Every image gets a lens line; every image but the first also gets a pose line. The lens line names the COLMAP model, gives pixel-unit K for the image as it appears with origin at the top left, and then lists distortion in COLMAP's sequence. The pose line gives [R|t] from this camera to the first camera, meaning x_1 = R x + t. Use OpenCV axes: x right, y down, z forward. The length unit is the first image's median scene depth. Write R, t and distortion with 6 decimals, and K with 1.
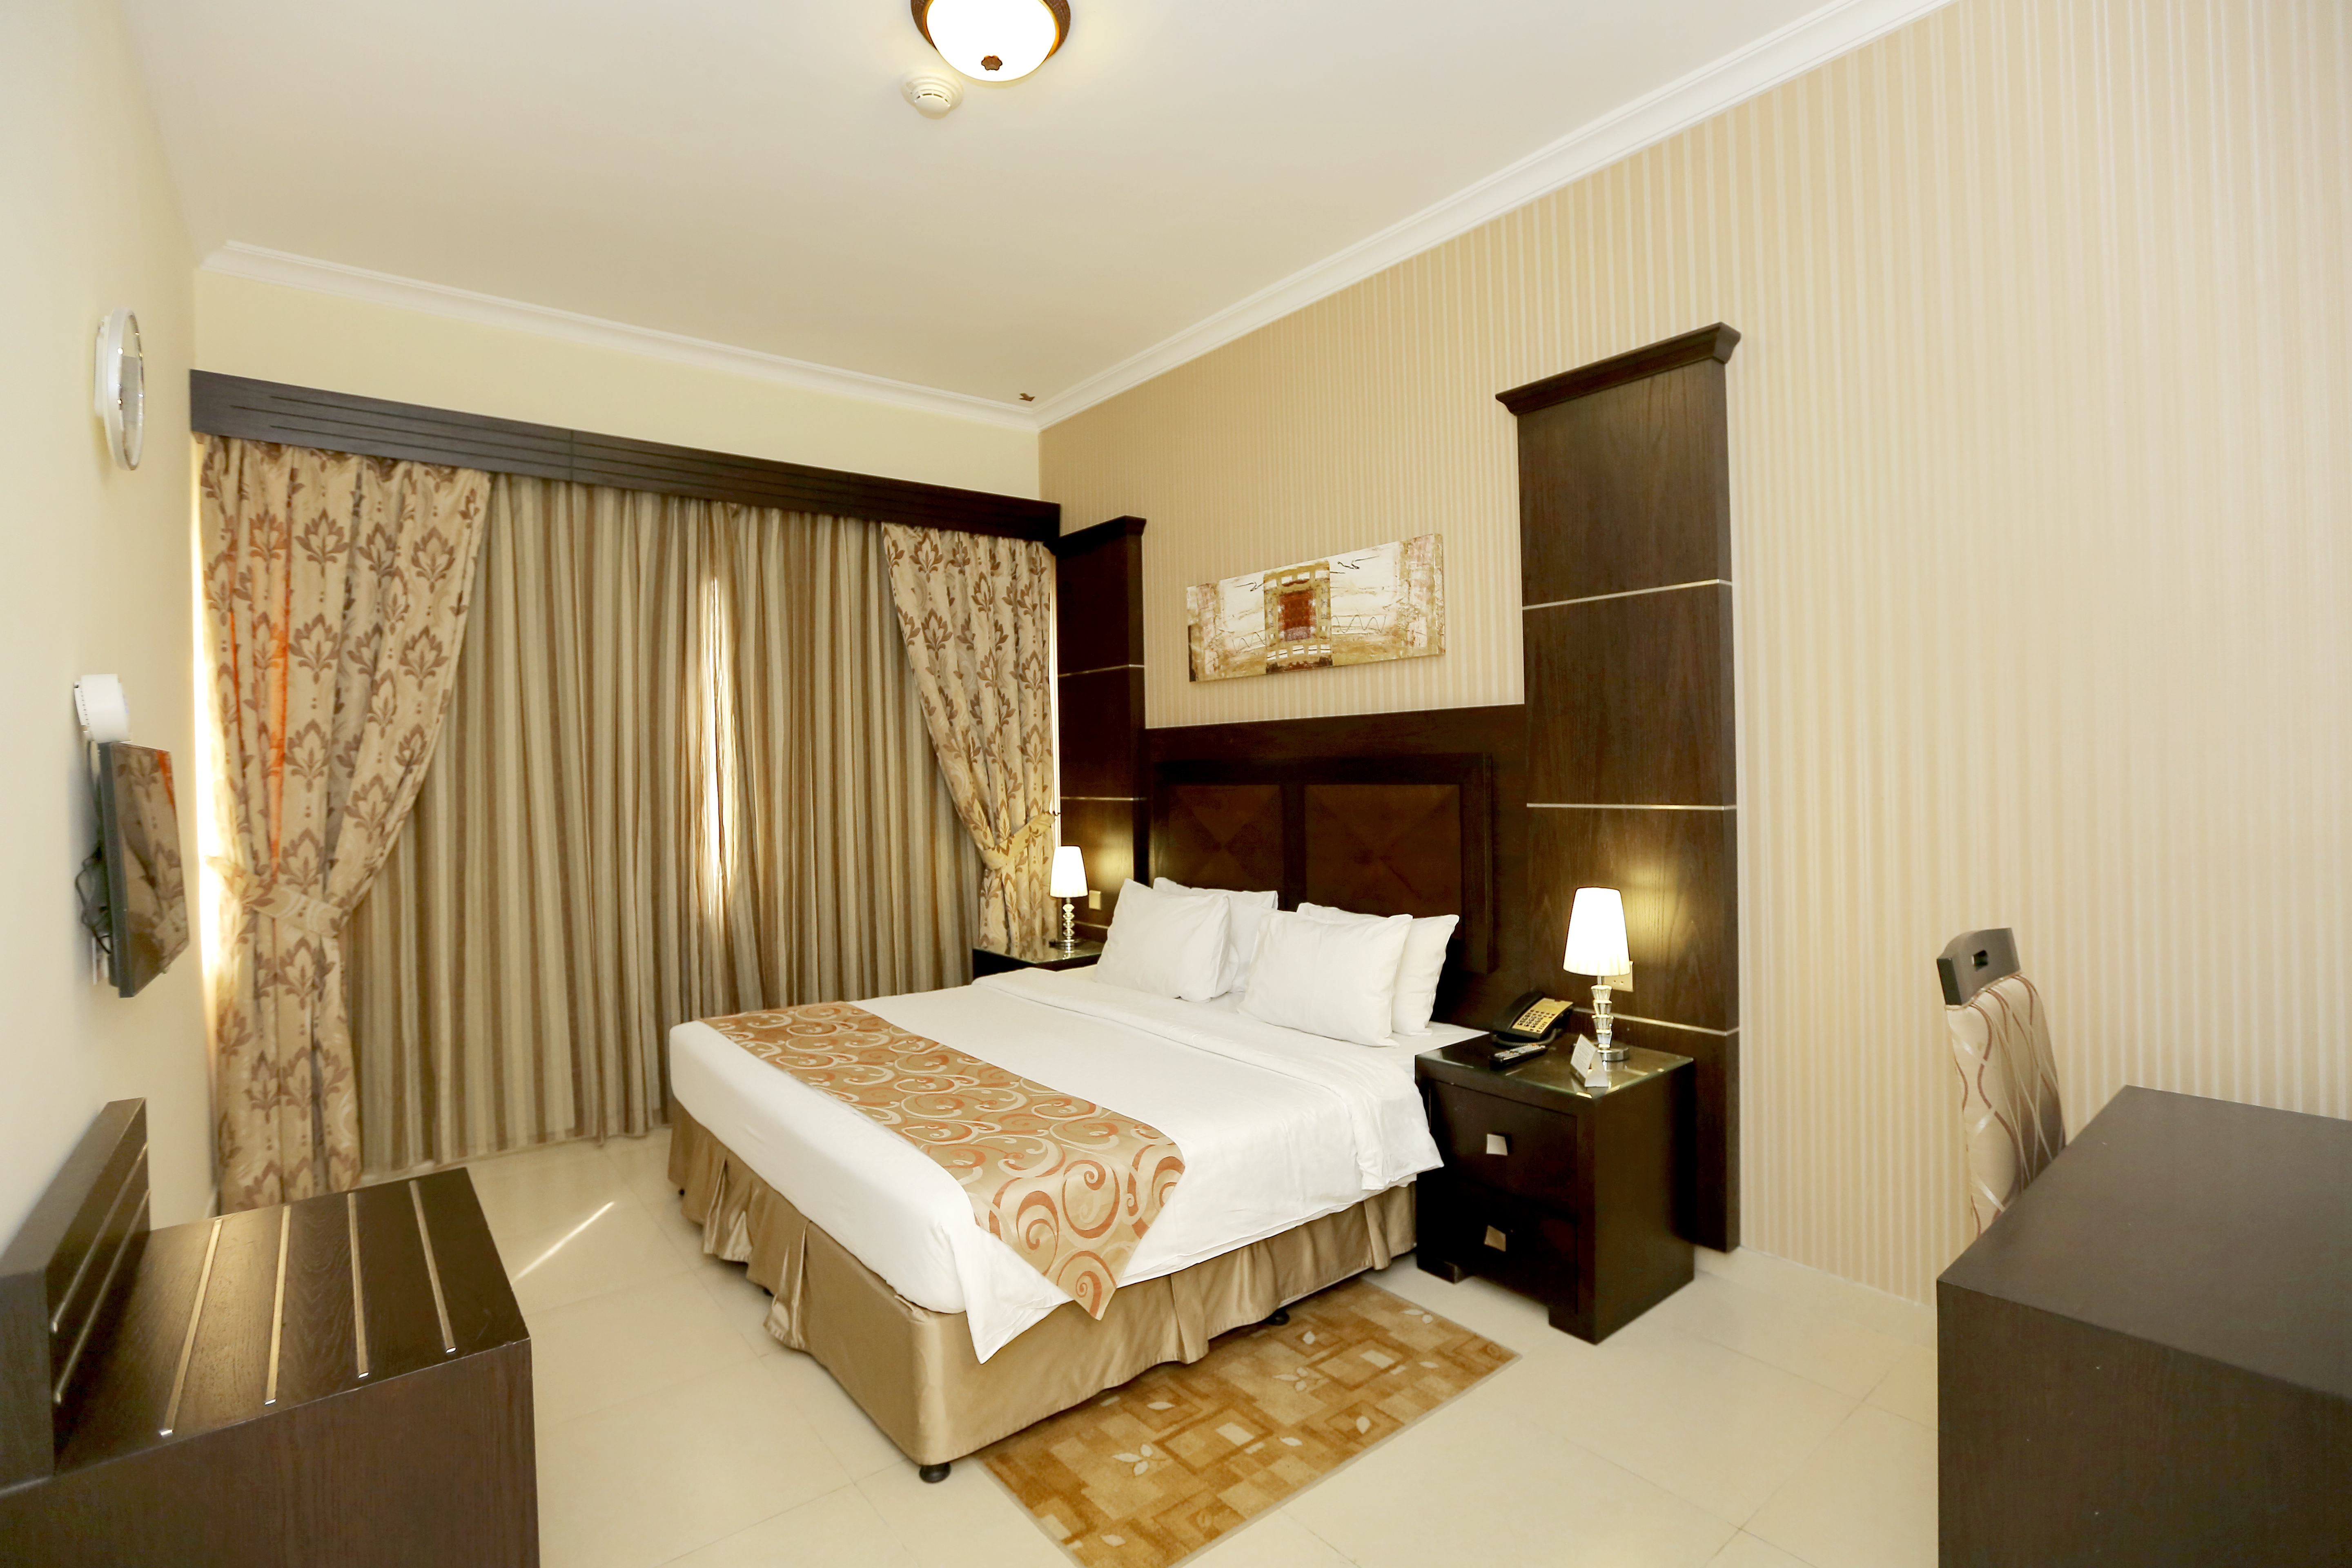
lens RADIAL K [[1114.1, 0, 1176.0], [0, 1114.1, 784.0], [0, 0, 1]] dist [-0.062273, 0.037569]
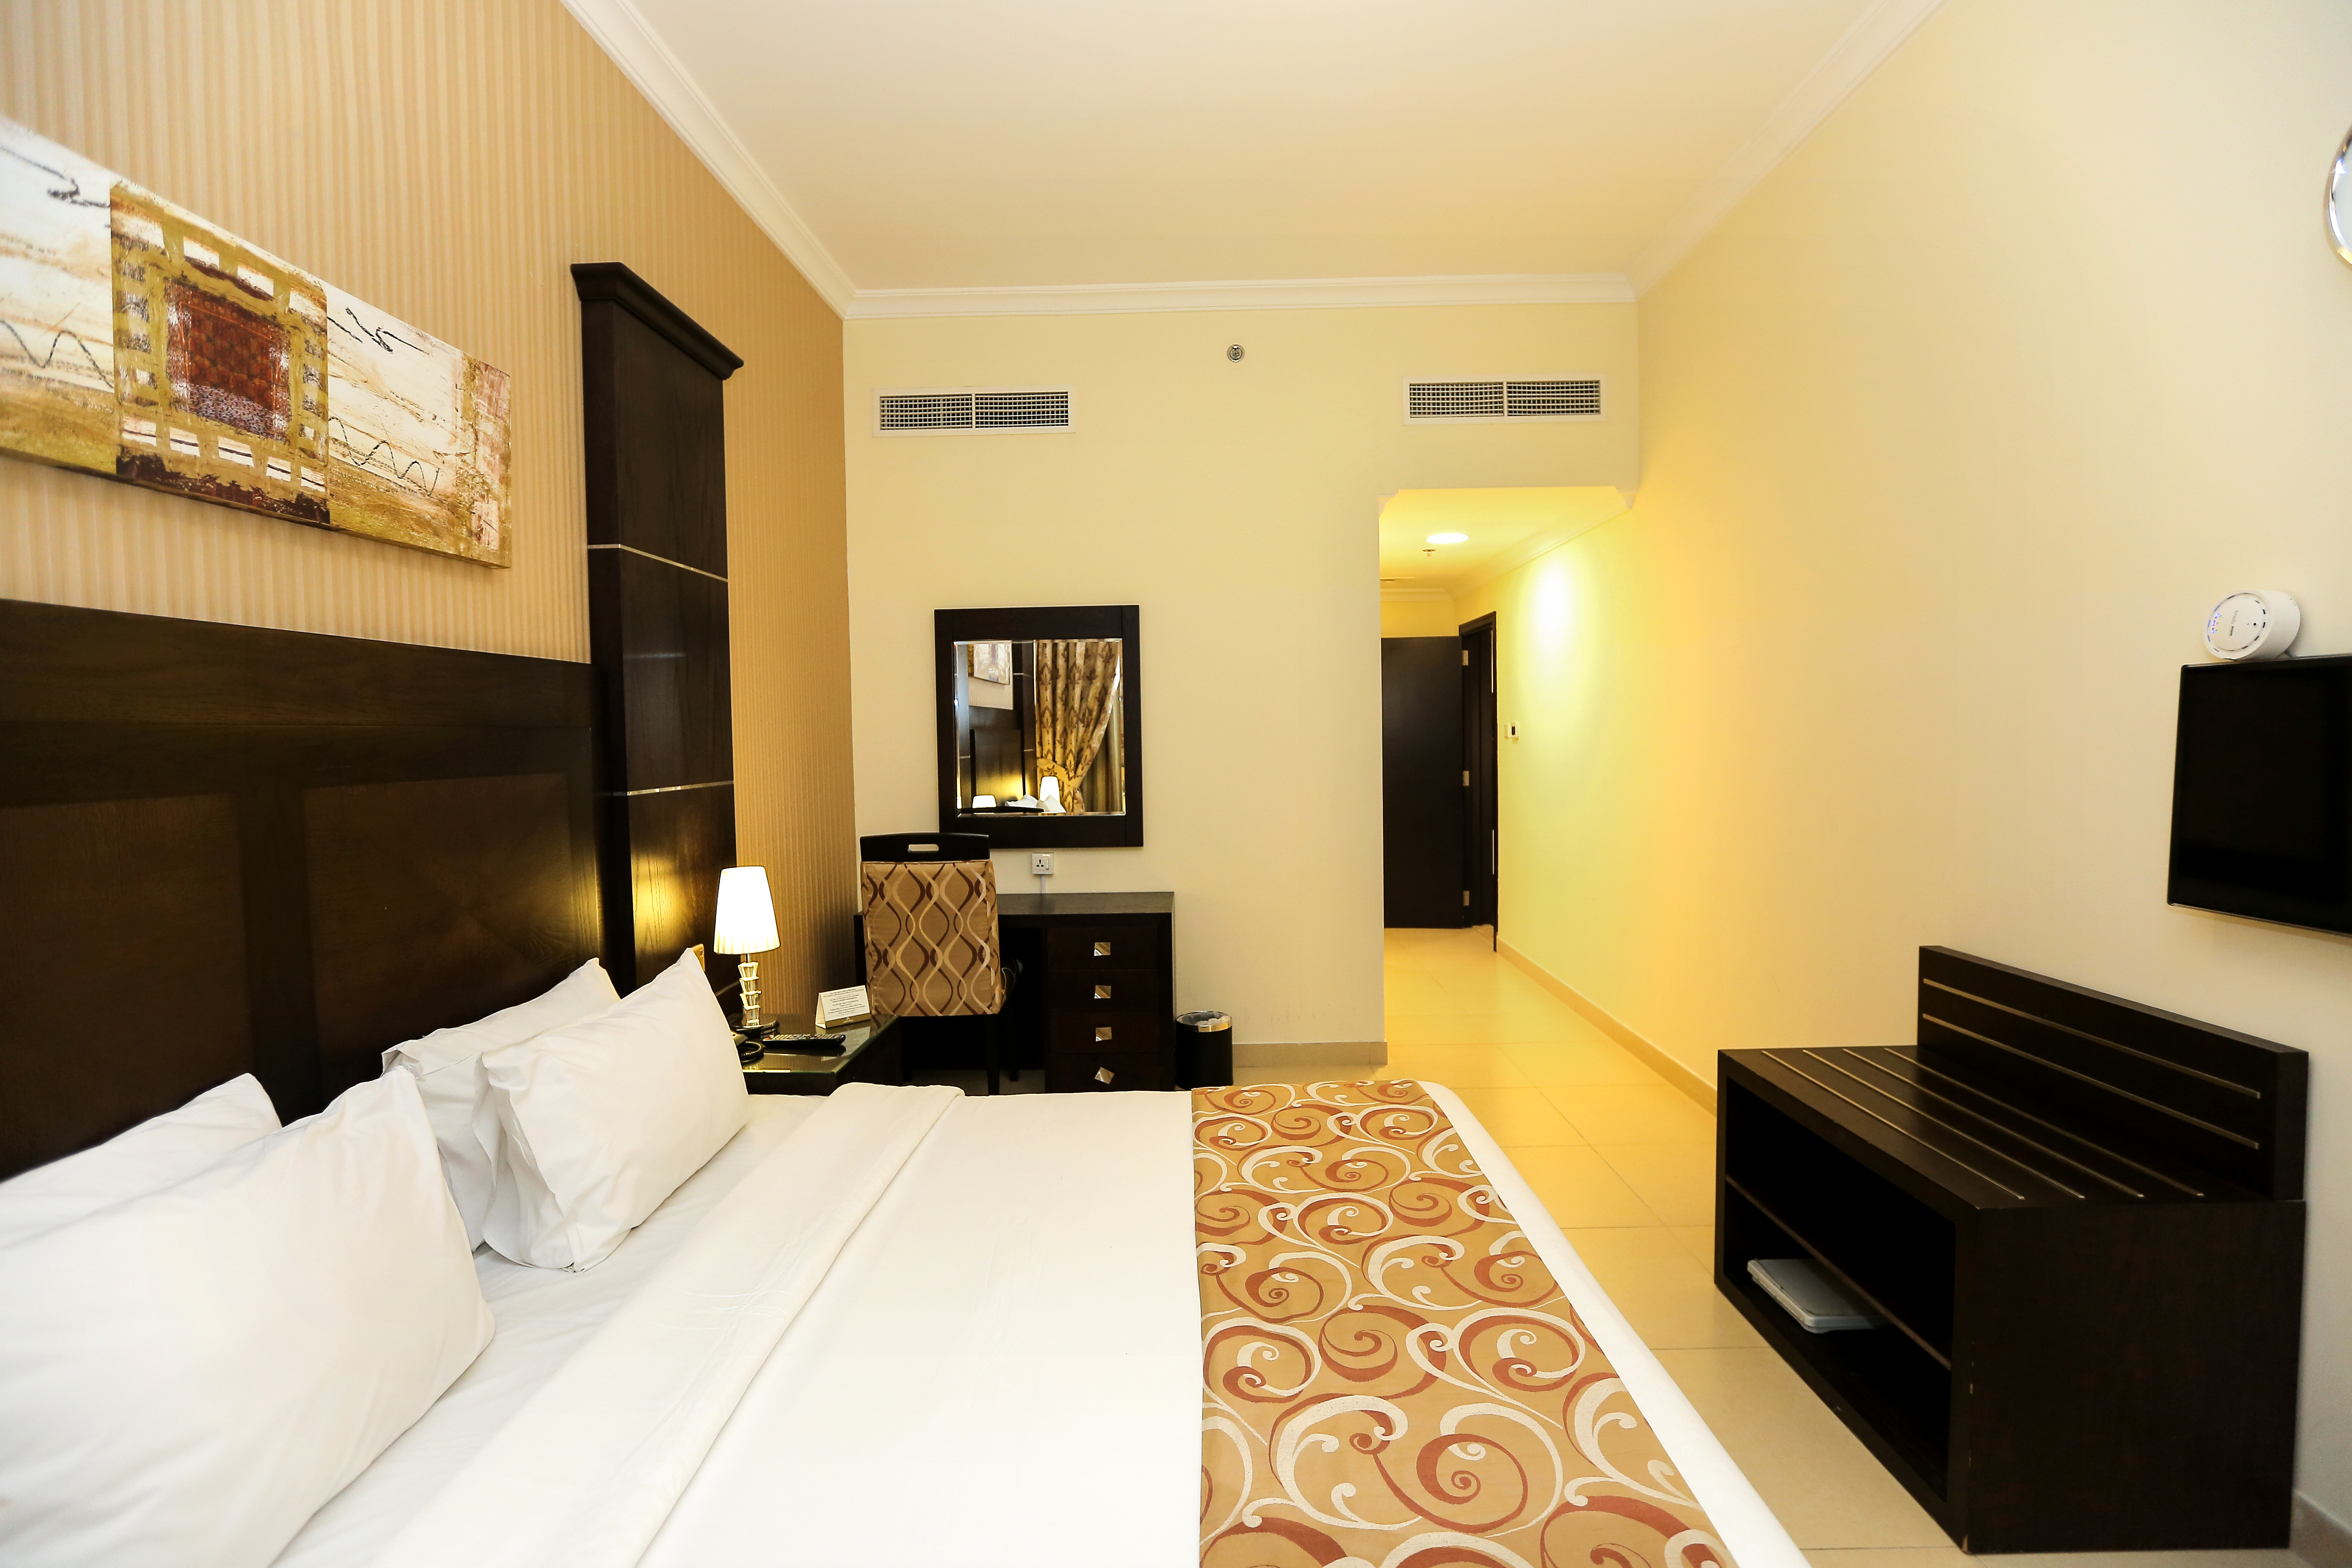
lens RADIAL K [[1137.7, 0, 1183.5], [0, 1137.7, 732.2], [0, 0, 1]] dist [0.000860, 0.000197]
pose [[-0.783470, 0.026797, 0.620852, -0.420407], [0.033637, 0.999434, -0.000691, -0.009366], [-0.620519, 0.020342, -0.783928, 1.154890]]
